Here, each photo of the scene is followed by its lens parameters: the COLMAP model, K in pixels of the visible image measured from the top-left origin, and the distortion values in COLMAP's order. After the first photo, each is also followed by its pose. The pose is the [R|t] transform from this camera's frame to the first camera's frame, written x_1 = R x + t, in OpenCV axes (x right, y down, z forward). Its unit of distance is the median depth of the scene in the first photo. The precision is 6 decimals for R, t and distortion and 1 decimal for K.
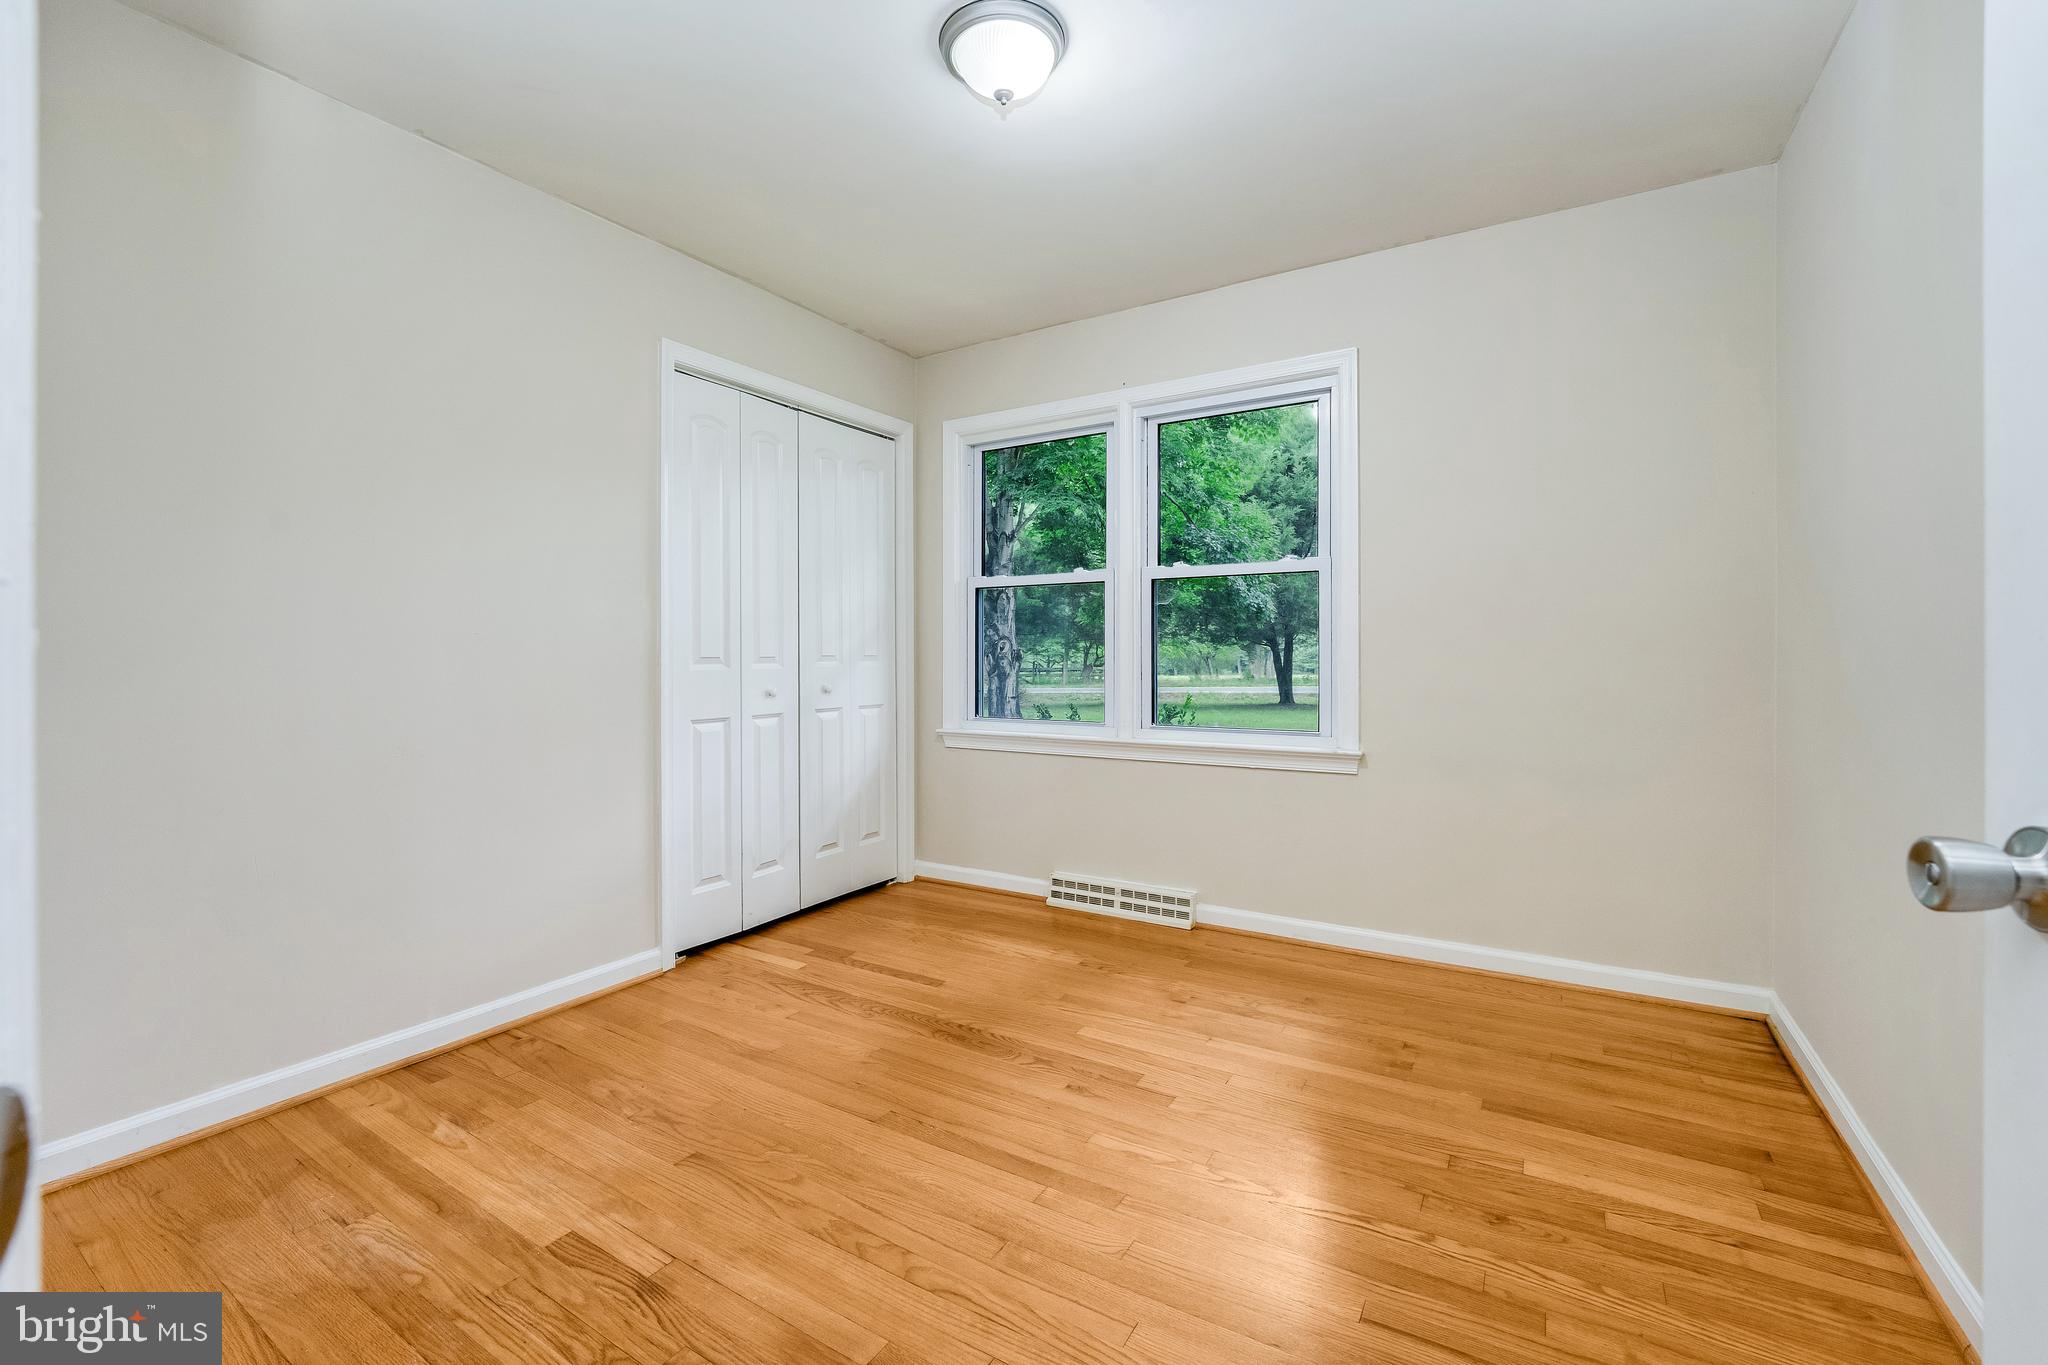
lens RADIAL K [[815.6, 0, 1022.4], [0, 815.6, 668.8], [0, 0, 1]] dist [-0.001184, 0.000164]
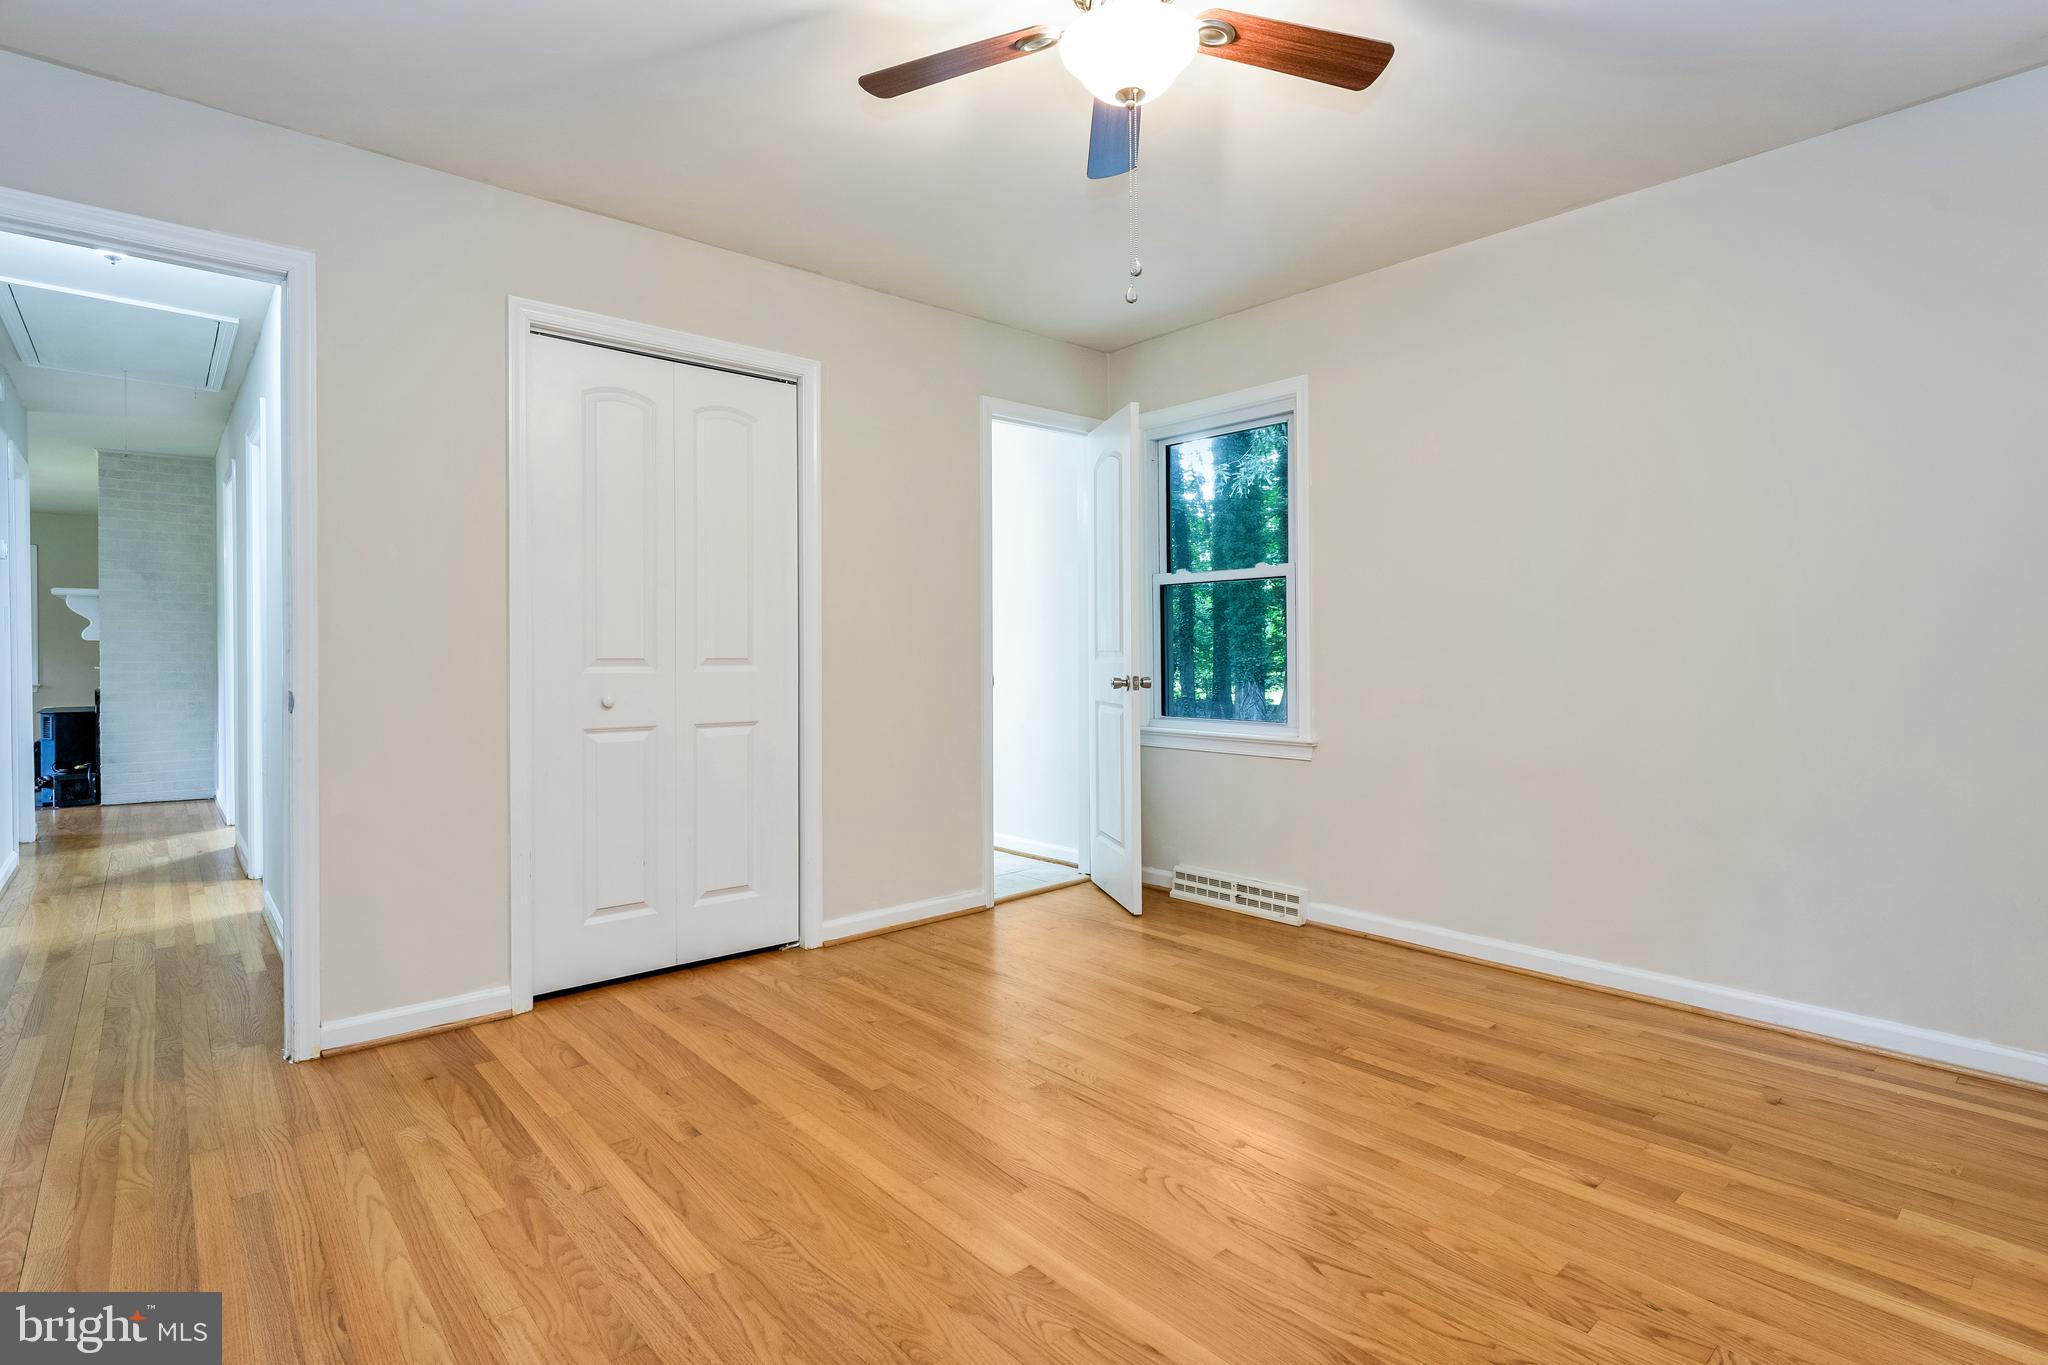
lens RADIAL K [[815.6, 0, 1027.5], [0, 815.6, 671.1], [0, 0, 1]] dist [-0.001184, 0.000164]
pose [[0.976710, 0.005131, -0.214500, 0.088186], [-0.004081, 0.999977, 0.005338, 0.000730], [0.214523, -0.004338, 0.976709, -0.050844]]
